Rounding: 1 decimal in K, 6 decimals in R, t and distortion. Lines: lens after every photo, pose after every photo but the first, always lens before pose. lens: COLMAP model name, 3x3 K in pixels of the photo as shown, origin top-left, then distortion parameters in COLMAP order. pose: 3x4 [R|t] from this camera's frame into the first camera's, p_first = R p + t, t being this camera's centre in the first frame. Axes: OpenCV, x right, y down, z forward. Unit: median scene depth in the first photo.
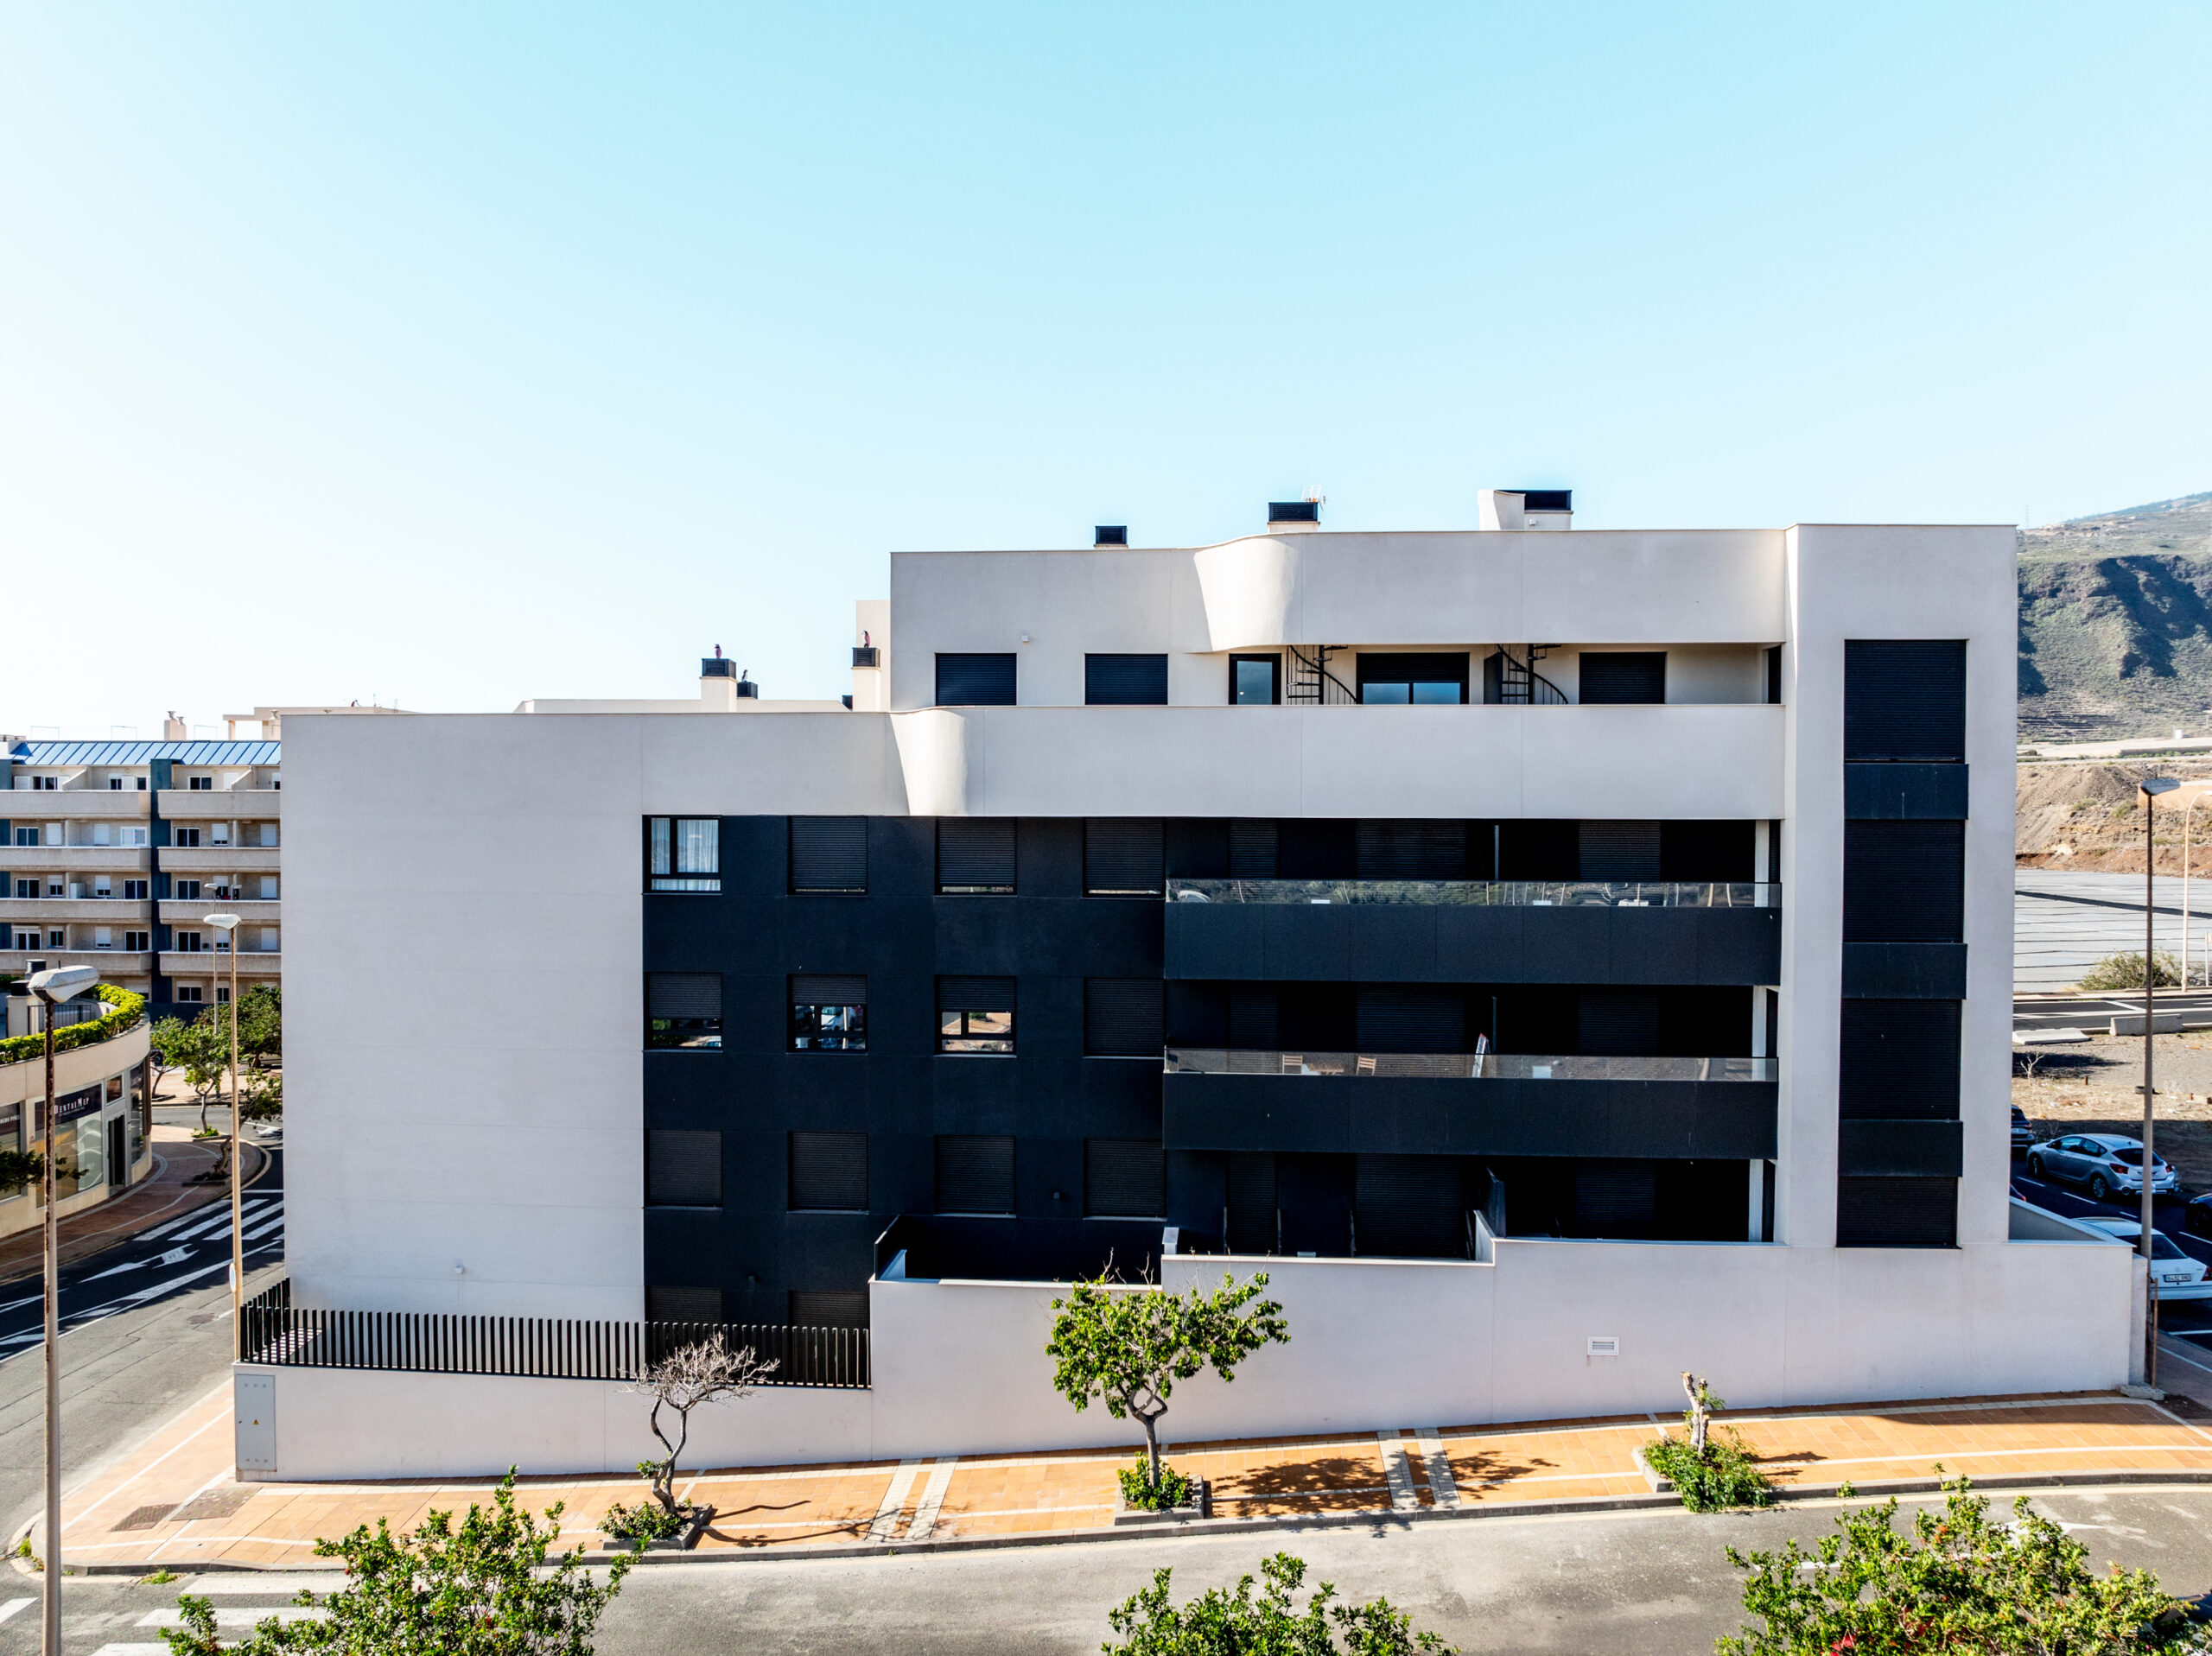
lens RADIAL K [[1562.2, 0, 1106.7], [0, 1562.2, 833.7], [0, 0, 1]] dist [-0.066461, 0.041440]
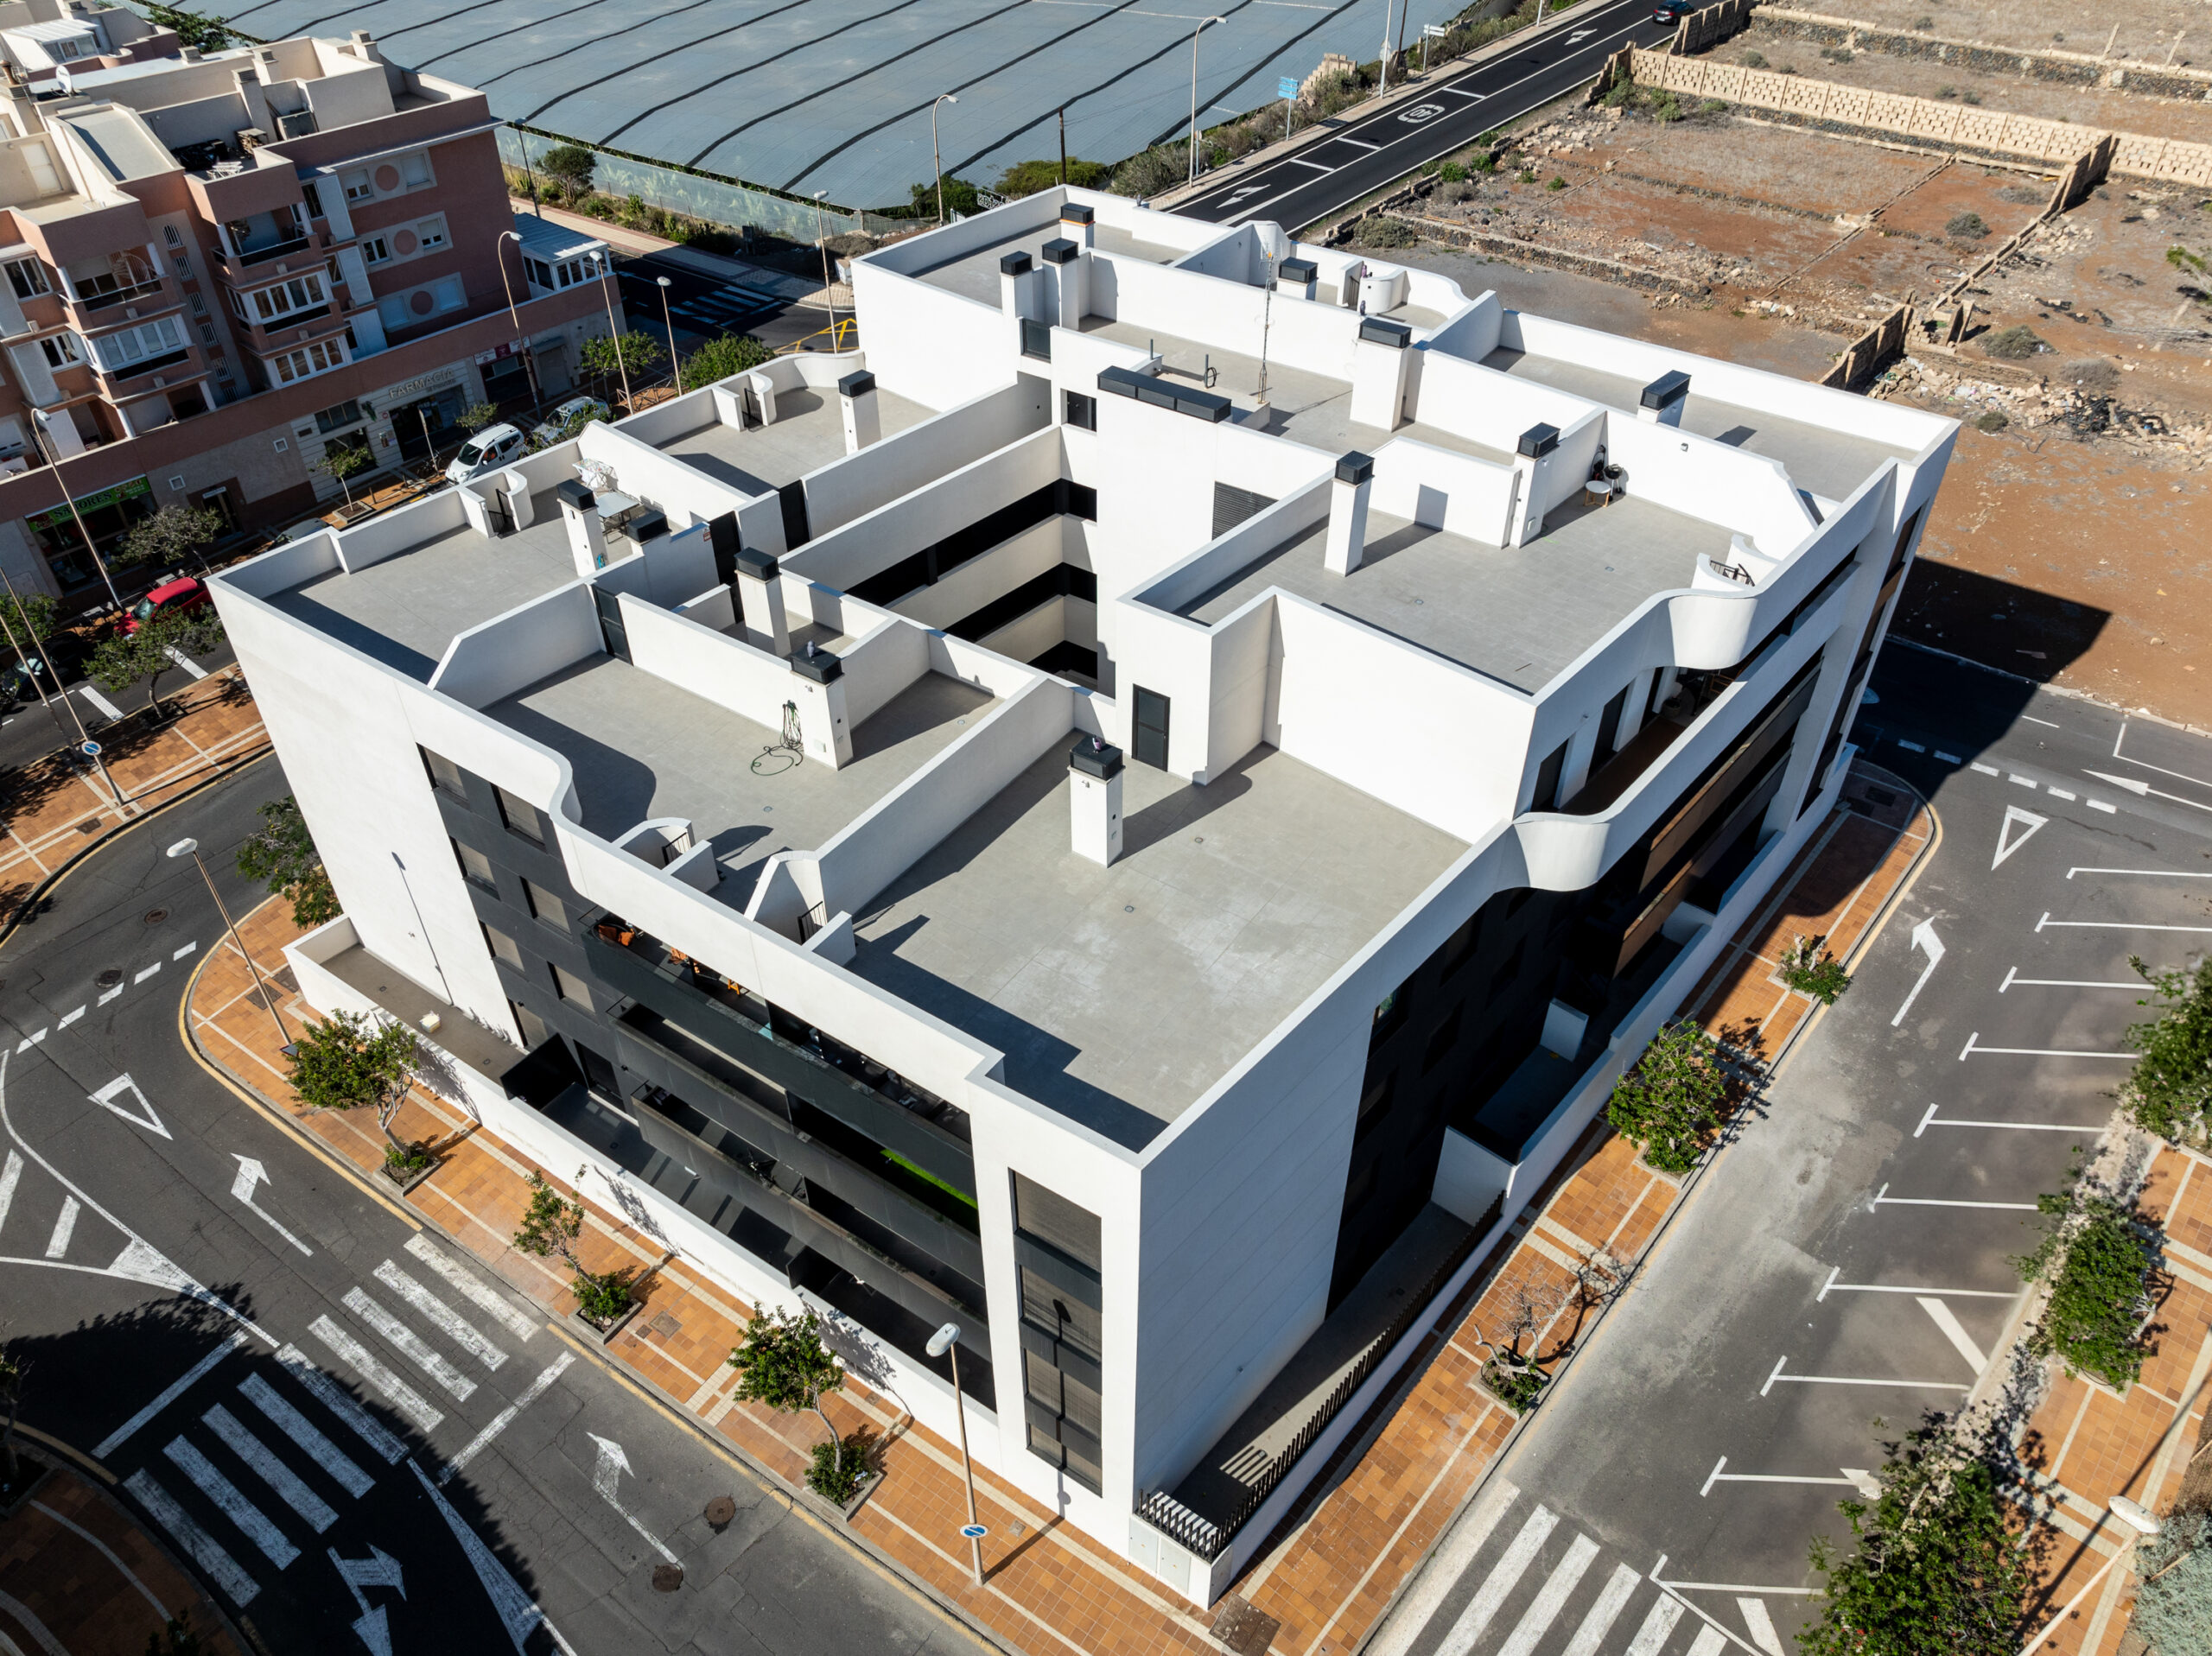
lens RADIAL K [[1562.2, 0, 1106.7], [0, 1562.2, 833.7], [0, 0, 1]] dist [-0.066461, 0.041440]
pose [[0.601862, -0.517099, 0.608580, -1.012119], [0.015145, 0.769313, 0.638693, -0.801133], [-0.798456, -0.375188, 0.470852, 0.701806]]
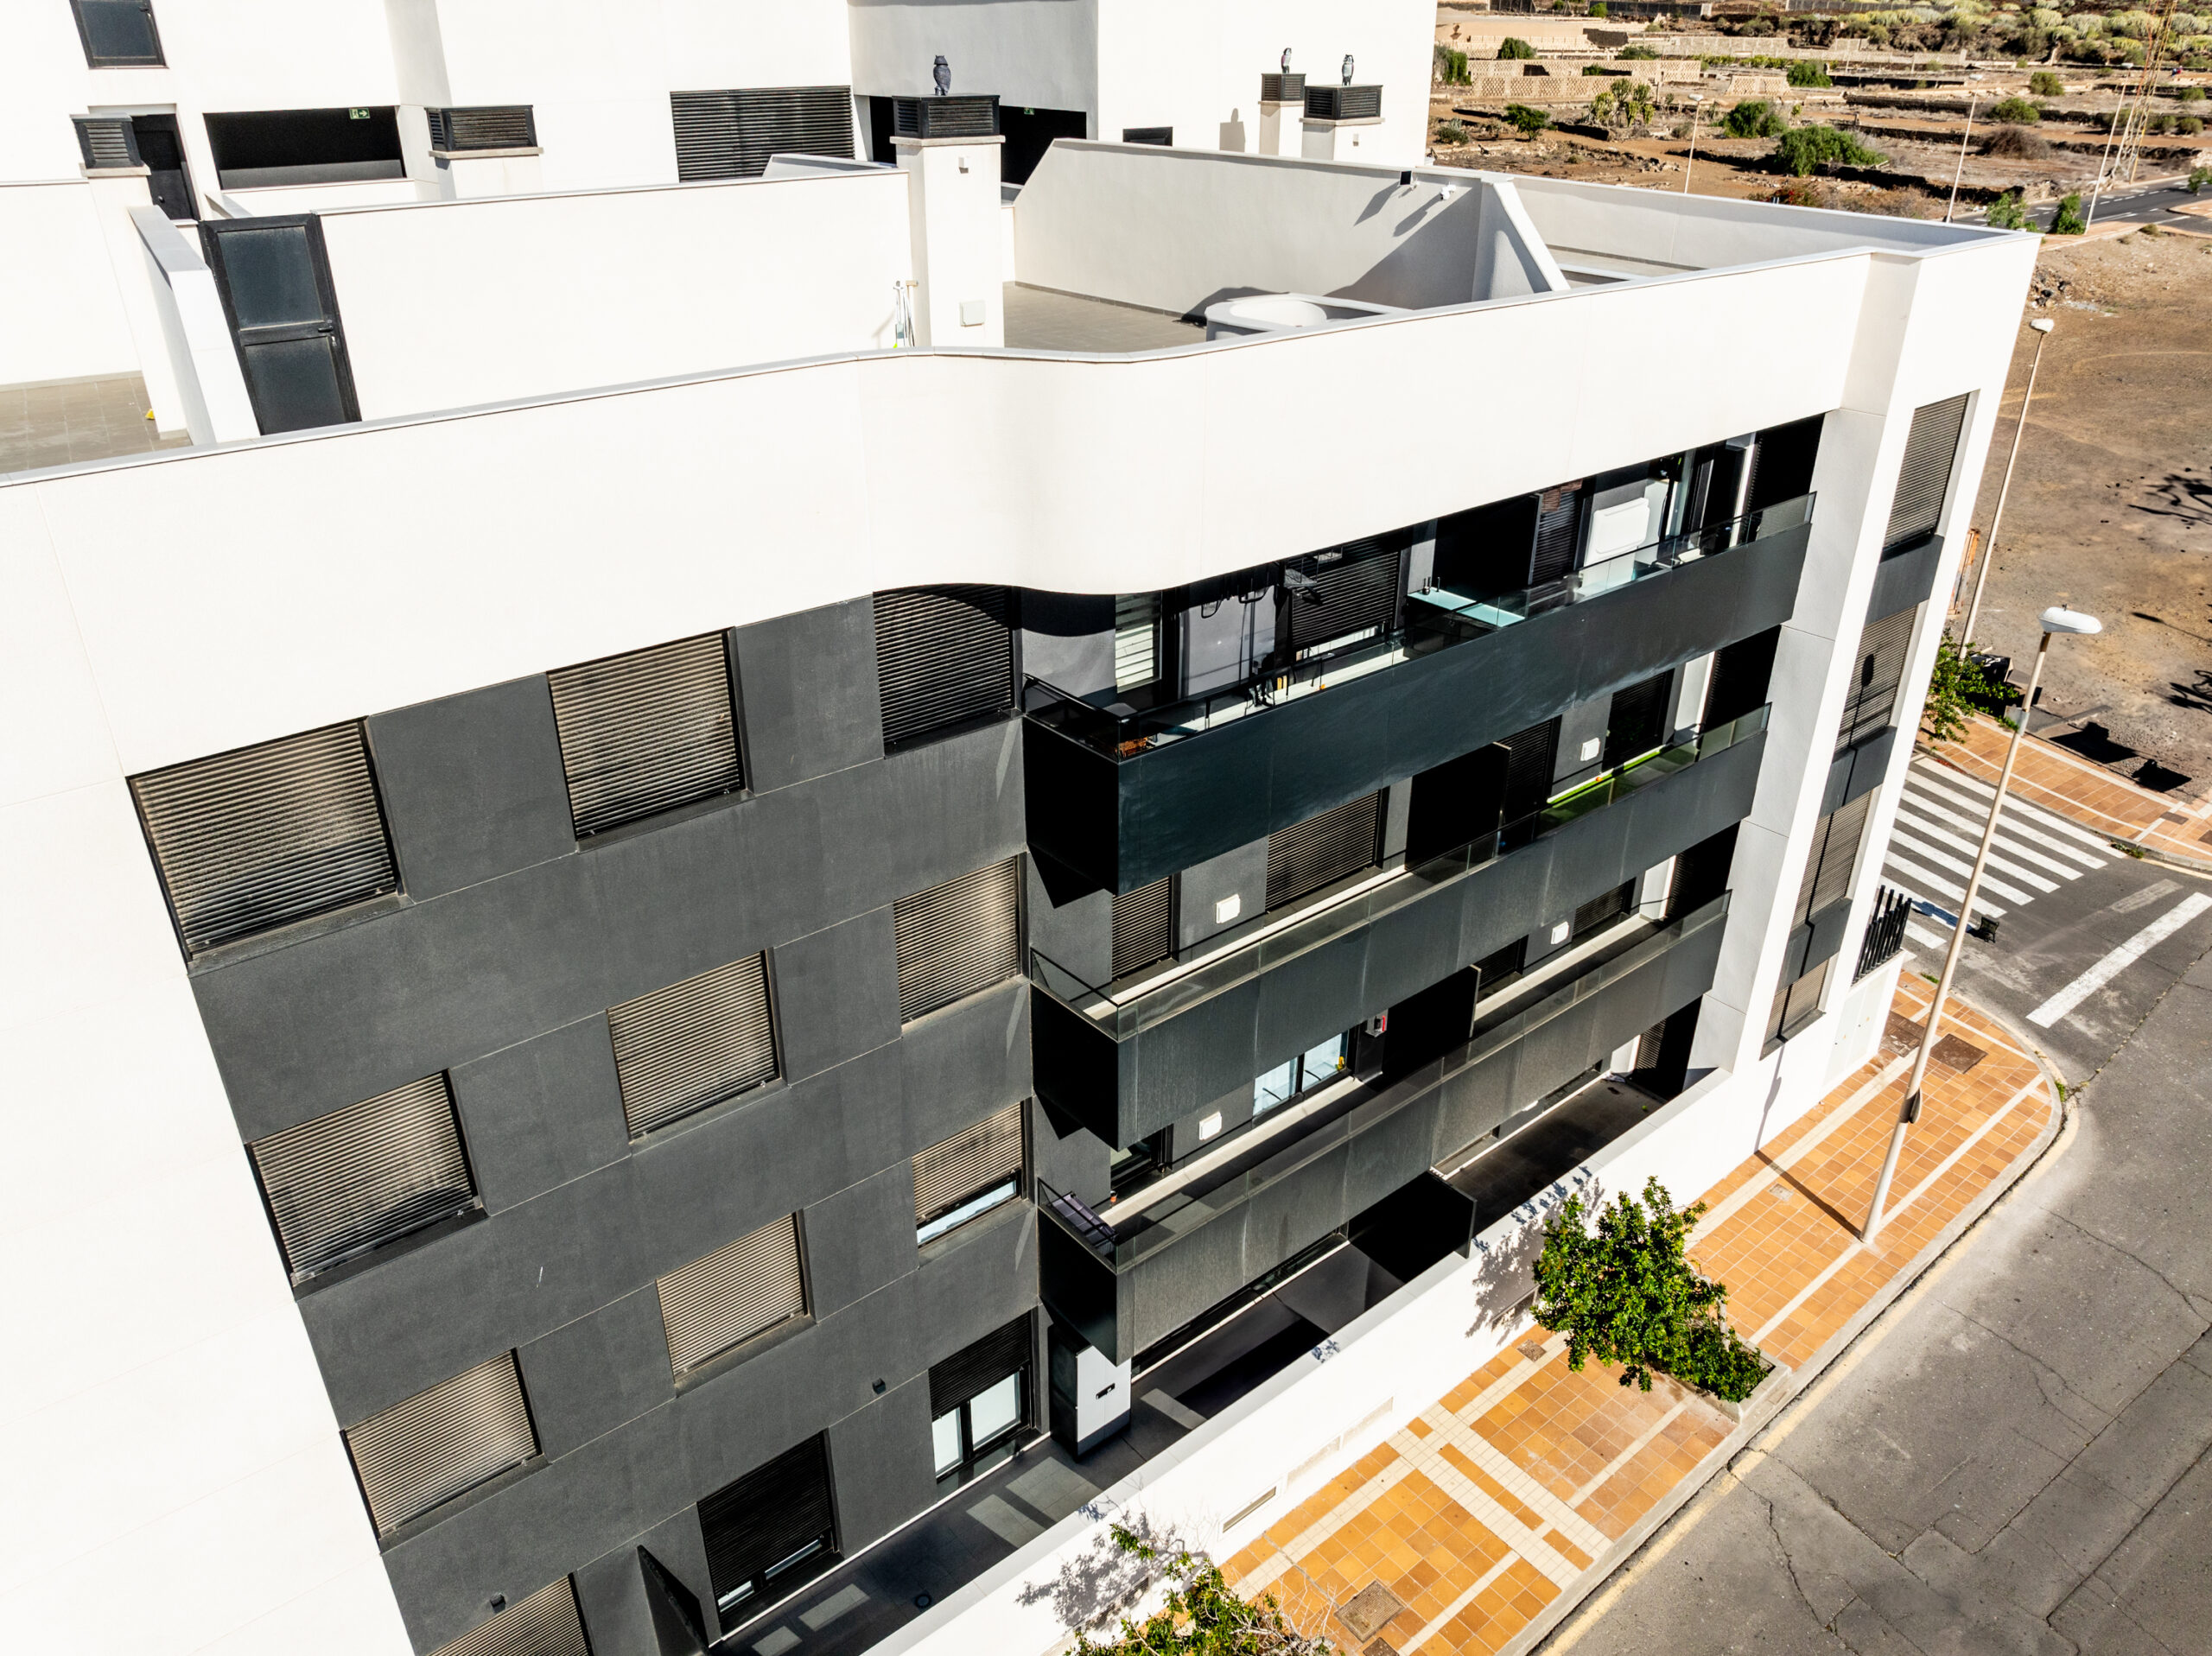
lens RADIAL K [[1562.2, 0, 1106.7], [0, 1562.2, 833.7], [0, 0, 1]] dist [-0.066461, 0.041440]
pose [[-0.598499, -0.375471, 0.707687, -0.901356], [0.009325, 0.880043, 0.474803, -0.175972], [-0.801069, 0.290768, -0.523203, 1.833980]]
